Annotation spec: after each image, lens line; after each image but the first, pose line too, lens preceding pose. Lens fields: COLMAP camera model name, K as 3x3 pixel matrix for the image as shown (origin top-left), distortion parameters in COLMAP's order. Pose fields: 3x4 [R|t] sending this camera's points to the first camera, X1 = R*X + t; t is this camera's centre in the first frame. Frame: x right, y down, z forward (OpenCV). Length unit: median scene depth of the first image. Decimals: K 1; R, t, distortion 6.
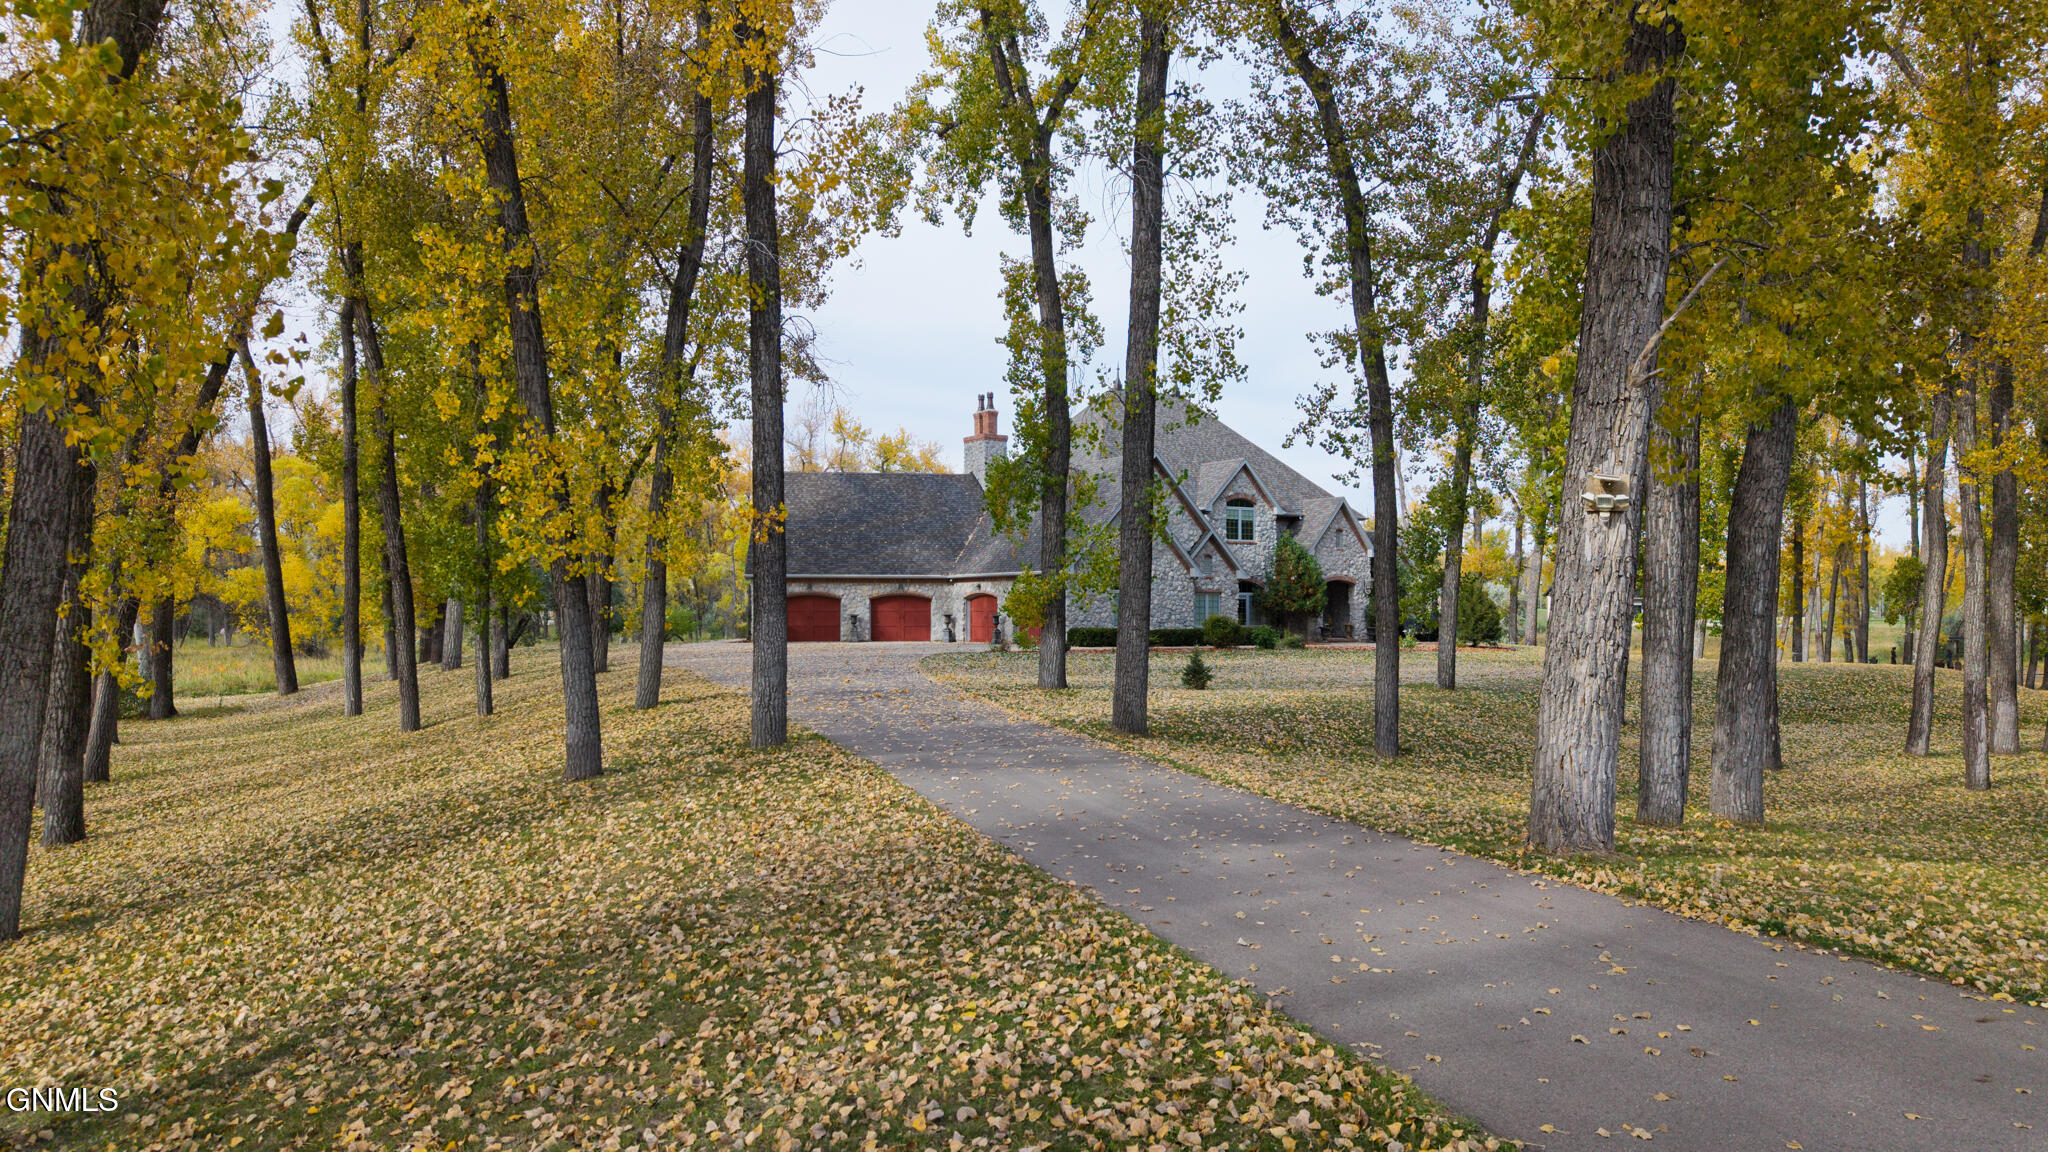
lens RADIAL K [[1353.7, 0, 1024.0], [0, 1353.7, 576.0], [0, 0, 1]] dist [0.047102, -0.051864]
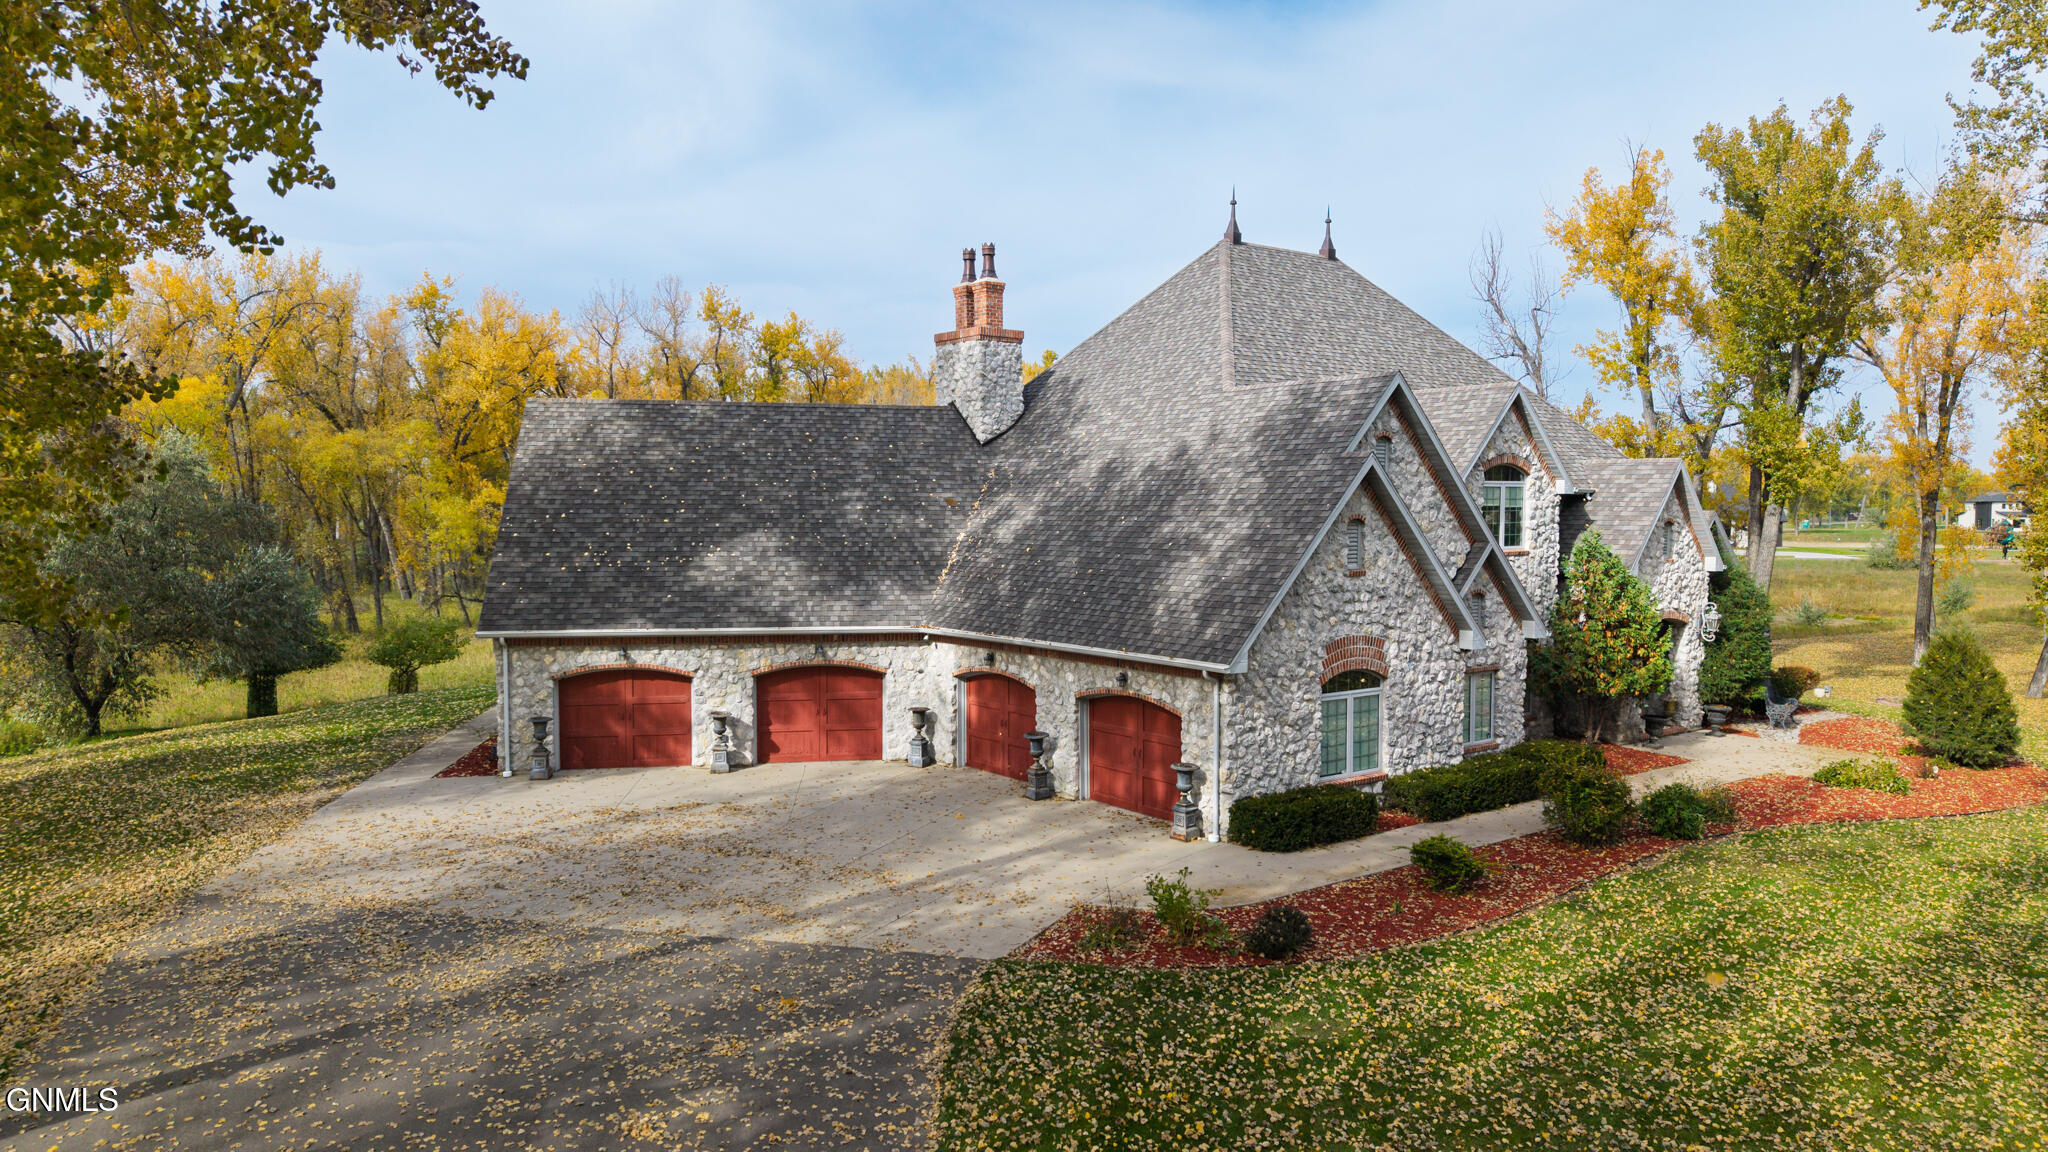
lens RADIAL K [[1353.7, 0, 1024.0], [0, 1353.7, 576.0], [0, 0, 1]] dist [0.047102, -0.051864]
pose [[0.996677, -0.004009, 0.081356, -0.057675], [-0.002556, 0.996757, 0.080427, -0.056474], [-0.081414, -0.080368, 0.993435, 0.519352]]
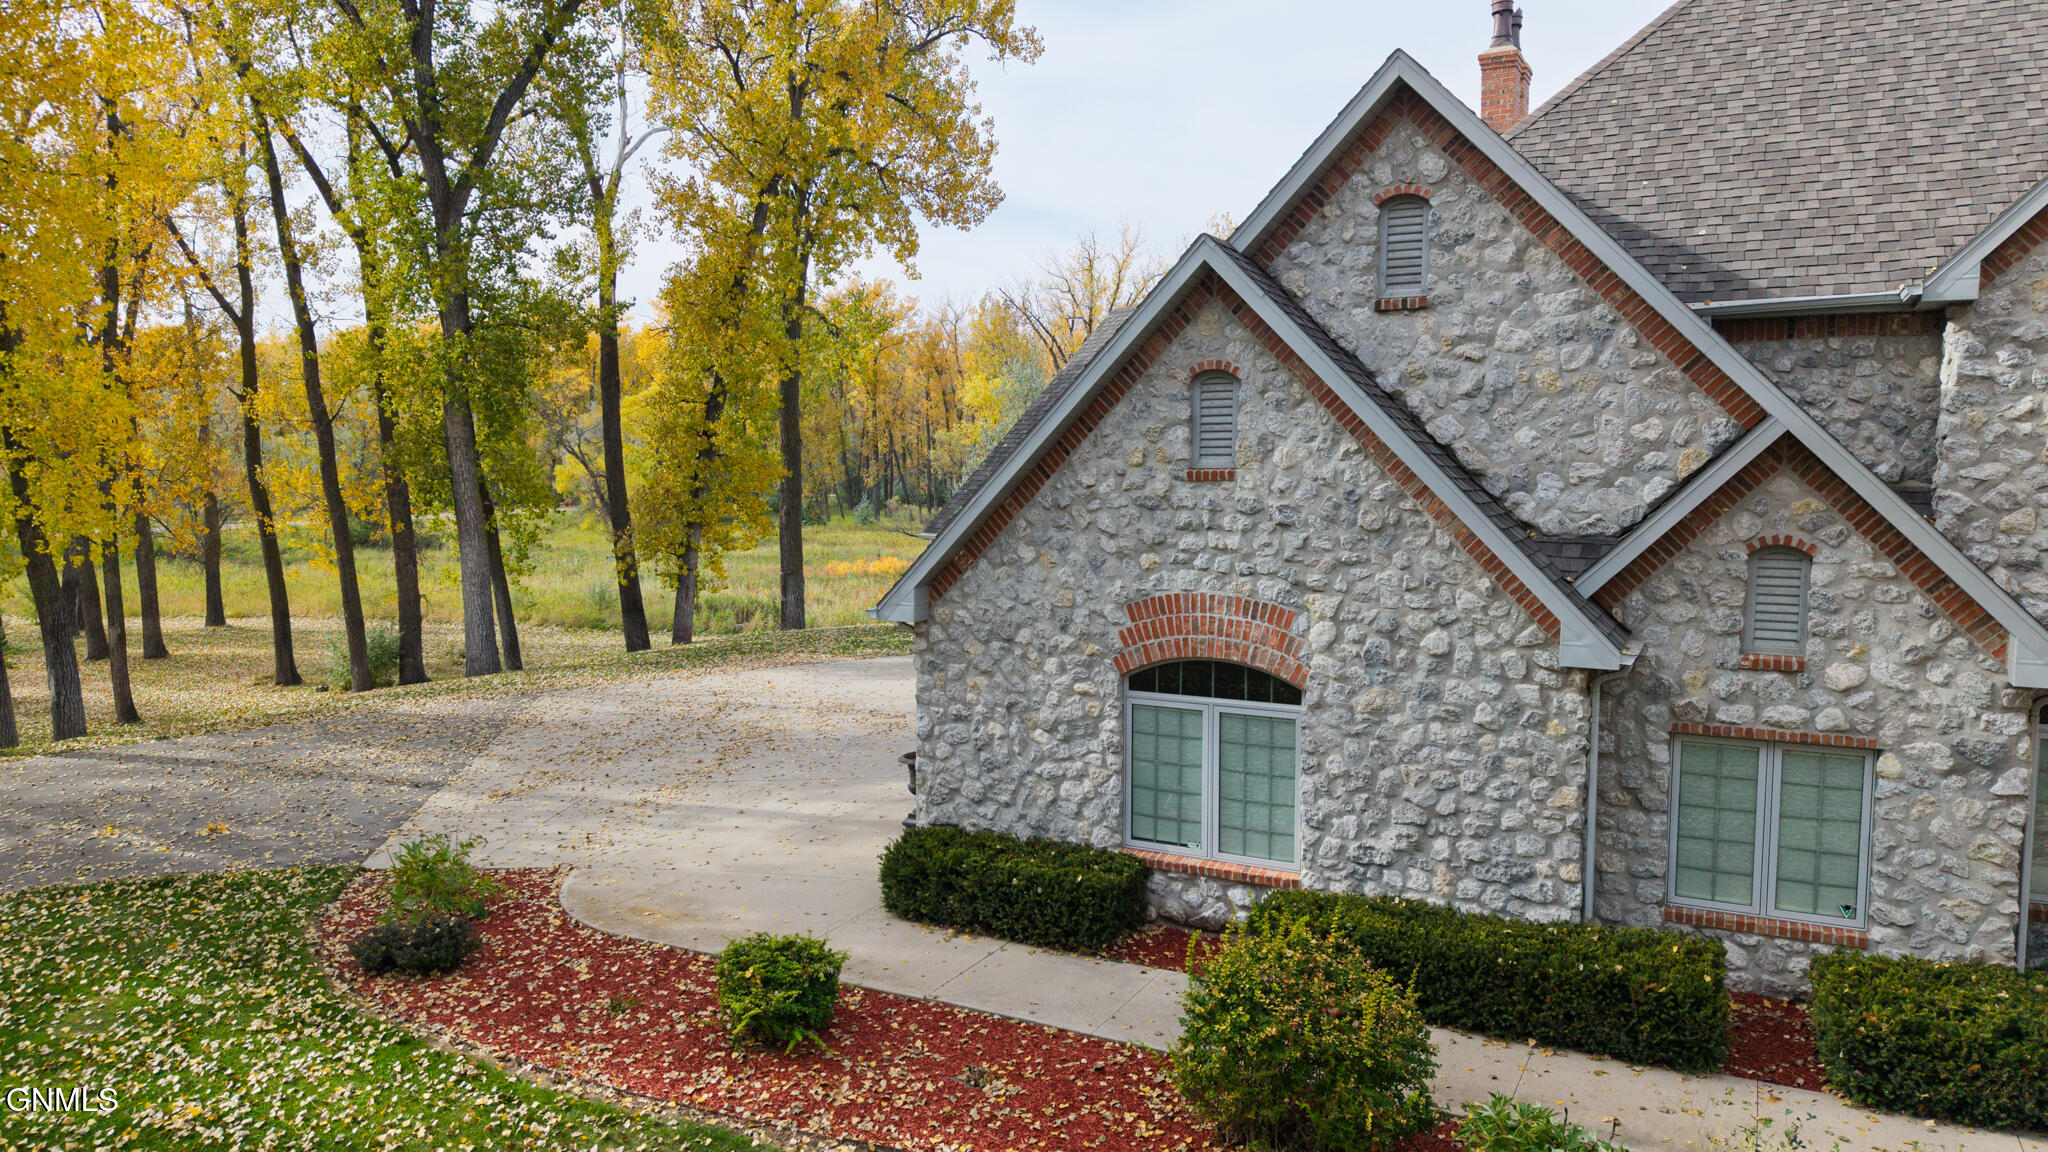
lens RADIAL K [[1353.7, 0, 1024.0], [0, 1353.7, 576.0], [0, 0, 1]] dist [0.047102, -0.051864]
pose [[0.485077, 0.069721, -0.871688, 0.238920], [0.026882, 0.995157, 0.094556, -0.030682], [0.874058, -0.069299, 0.480853, 0.779384]]
